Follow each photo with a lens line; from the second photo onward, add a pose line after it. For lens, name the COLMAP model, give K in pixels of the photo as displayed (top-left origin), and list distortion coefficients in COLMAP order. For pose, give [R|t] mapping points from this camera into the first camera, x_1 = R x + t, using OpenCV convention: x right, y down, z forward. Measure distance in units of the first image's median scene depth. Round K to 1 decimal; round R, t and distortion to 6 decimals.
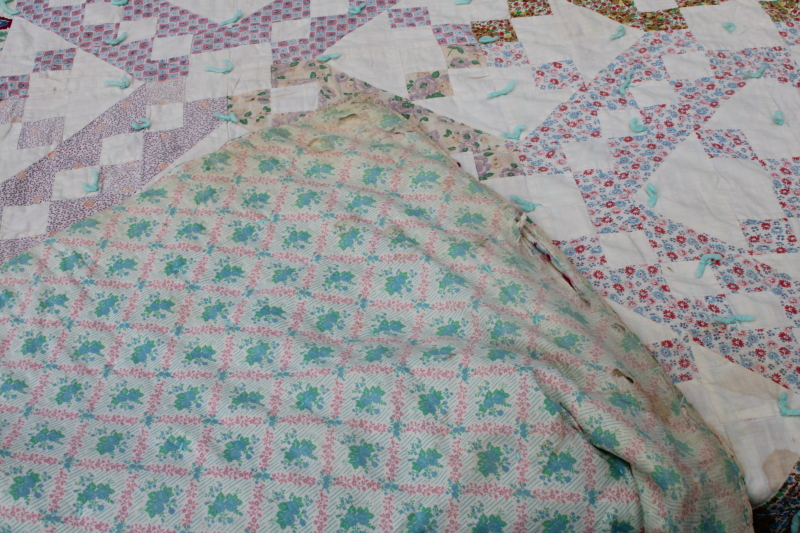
lens RADIAL K [[1270.2, 0, 409.3], [0, 1270.2, 266.5], [0, 0, 1]] dist [0.006971, 0.147401]
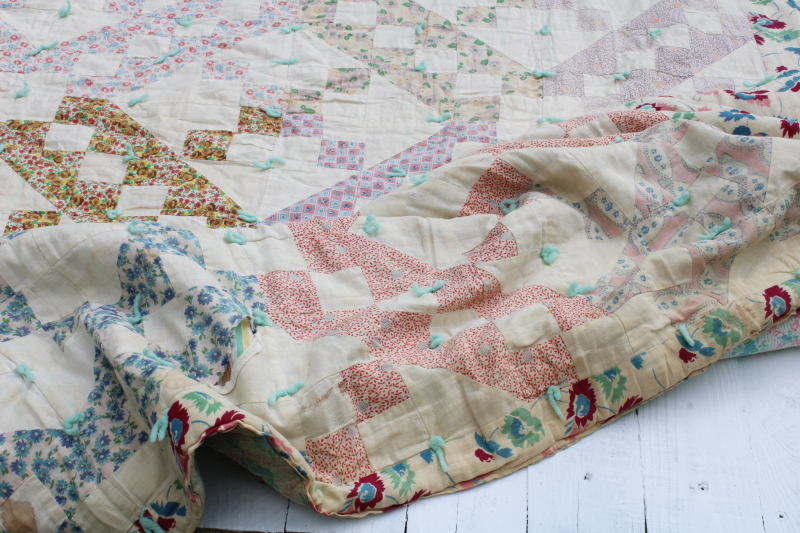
lens RADIAL K [[1270.2, 0, 409.3], [0, 1270.2, 266.5], [0, 0, 1]] dist [0.006971, 0.147401]
pose [[-0.985951, -0.100569, 0.133367, -0.186502], [0.122954, 0.103481, 0.987002, -1.138814], [-0.113063, 0.989534, -0.089662, 1.236060]]
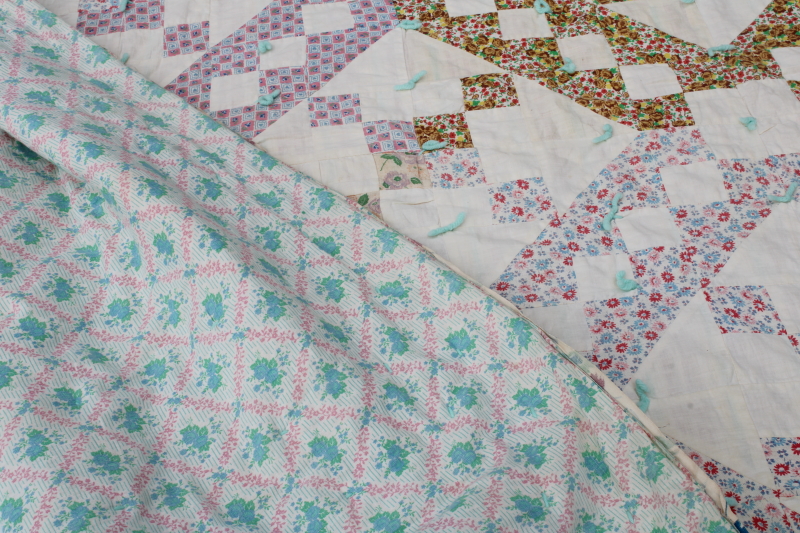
lens RADIAL K [[1270.2, 0, 409.3], [0, 1270.2, 266.5], [0, 0, 1]] dist [0.006971, 0.147401]
pose [[0.999752, -0.013744, -0.017506, 0.061778], [0.014927, 0.997481, 0.069349, -0.165087], [0.016508, -0.069593, 0.997439, 0.236996]]
